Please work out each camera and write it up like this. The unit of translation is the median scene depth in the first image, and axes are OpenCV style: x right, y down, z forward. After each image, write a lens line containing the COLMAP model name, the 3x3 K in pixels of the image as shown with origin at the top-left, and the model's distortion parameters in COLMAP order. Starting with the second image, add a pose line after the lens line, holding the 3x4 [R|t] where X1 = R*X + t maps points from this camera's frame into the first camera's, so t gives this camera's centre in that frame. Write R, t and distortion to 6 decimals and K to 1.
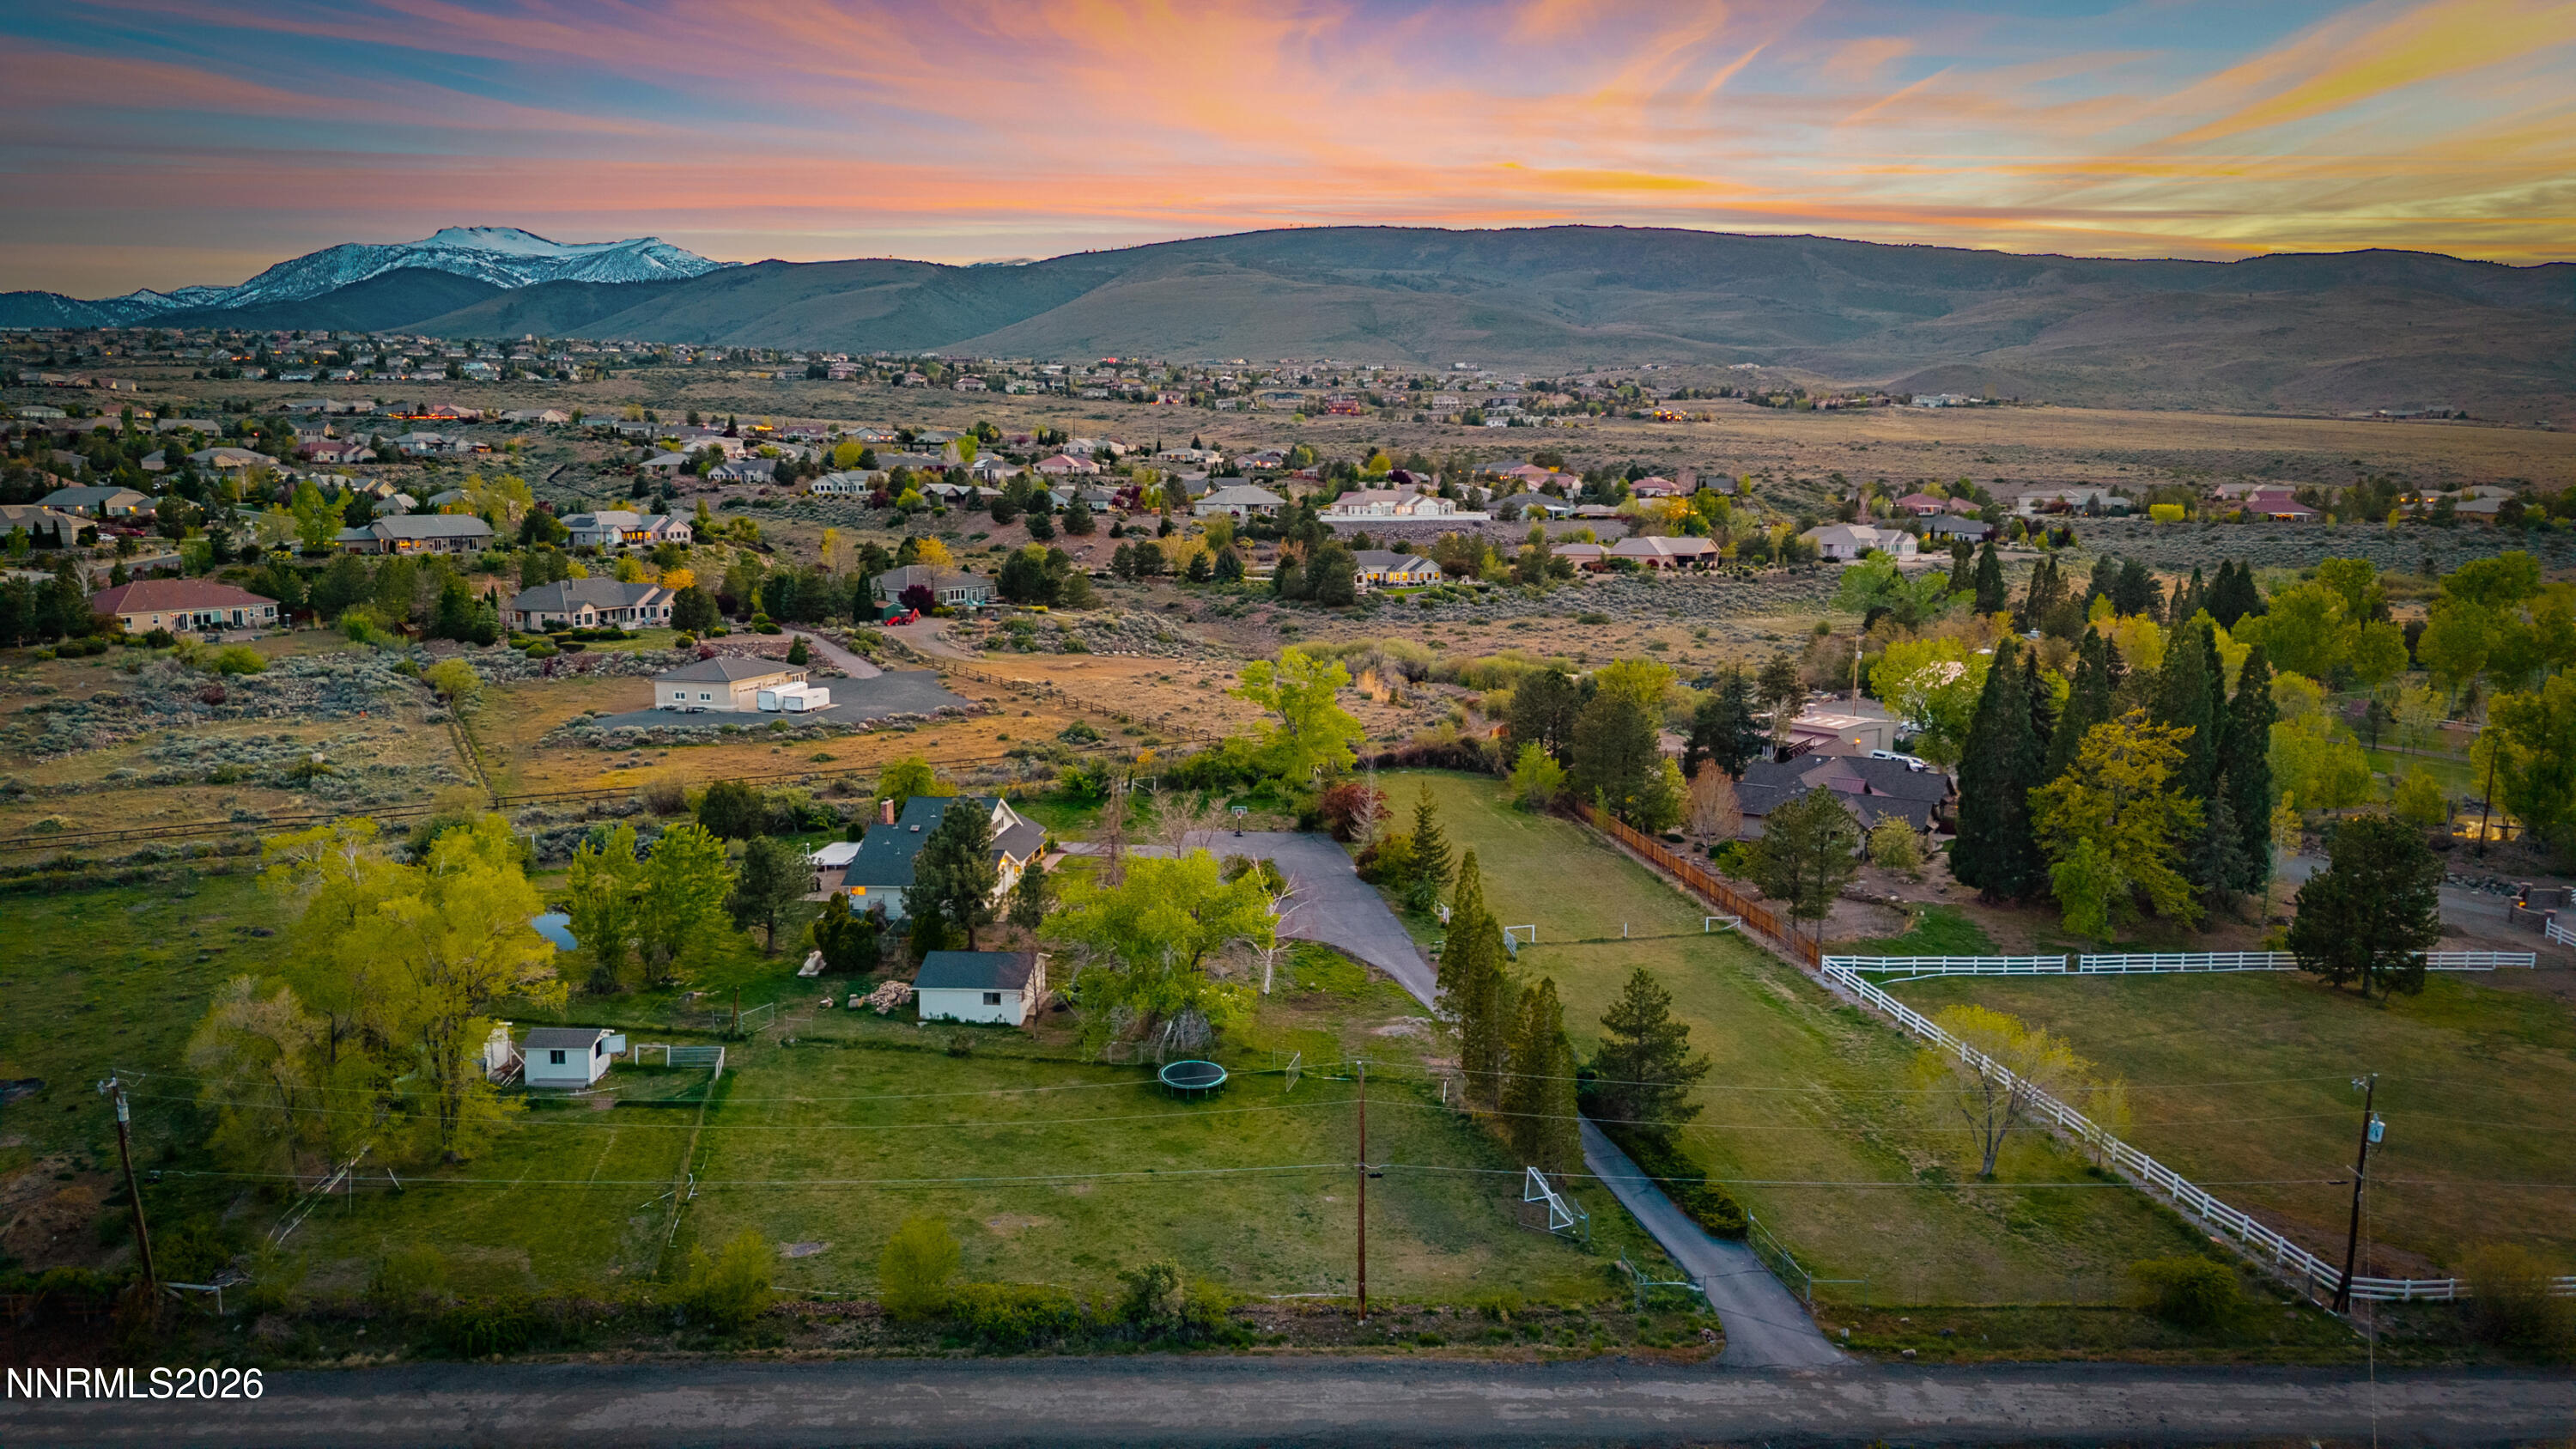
lens RADIAL K [[1729.0, 0, 1288.8], [0, 1729.0, 739.4], [0, 0, 1]] dist [0.021351, -0.019743]
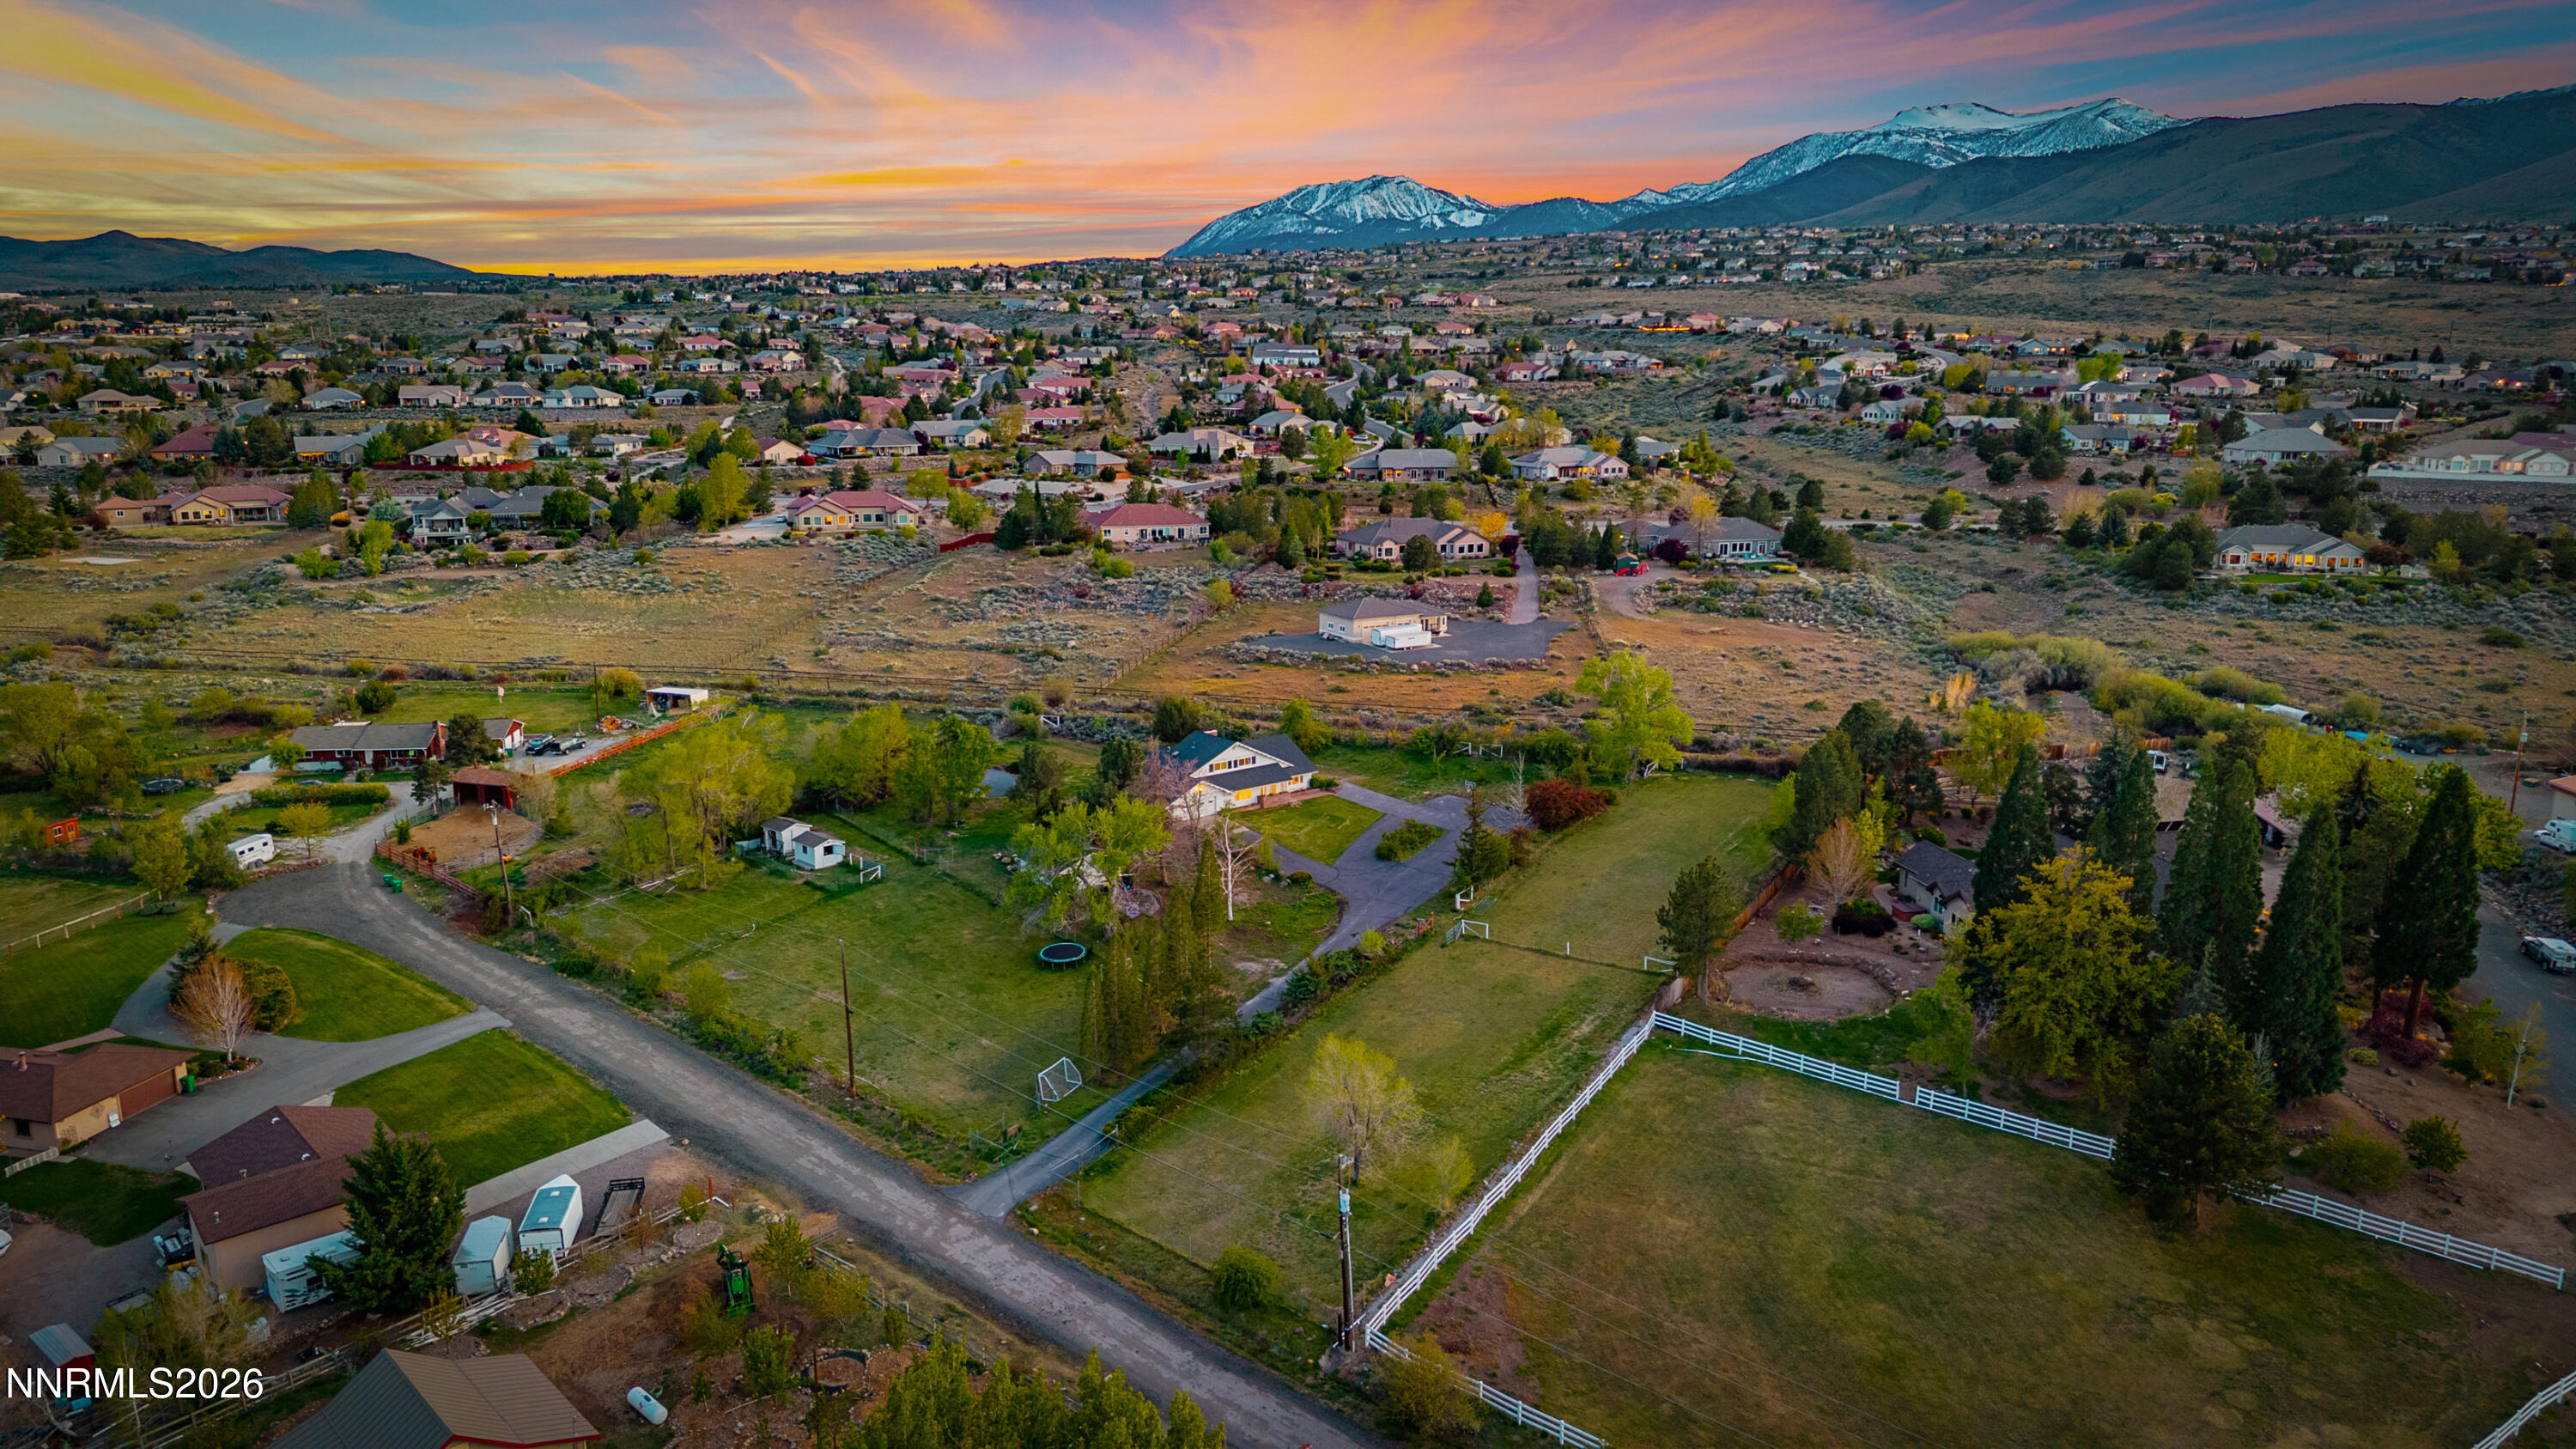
lens RADIAL K [[1691.9, 0, 1287.0], [0, 1691.9, 724.5], [0, 0, 1]] dist [0.036649, -0.036841]
pose [[0.715148, 0.153330, -0.681948, 0.448554], [-0.107987, 0.988166, 0.108937, -0.076417], [0.690581, -0.004265, 0.723243, 0.039876]]
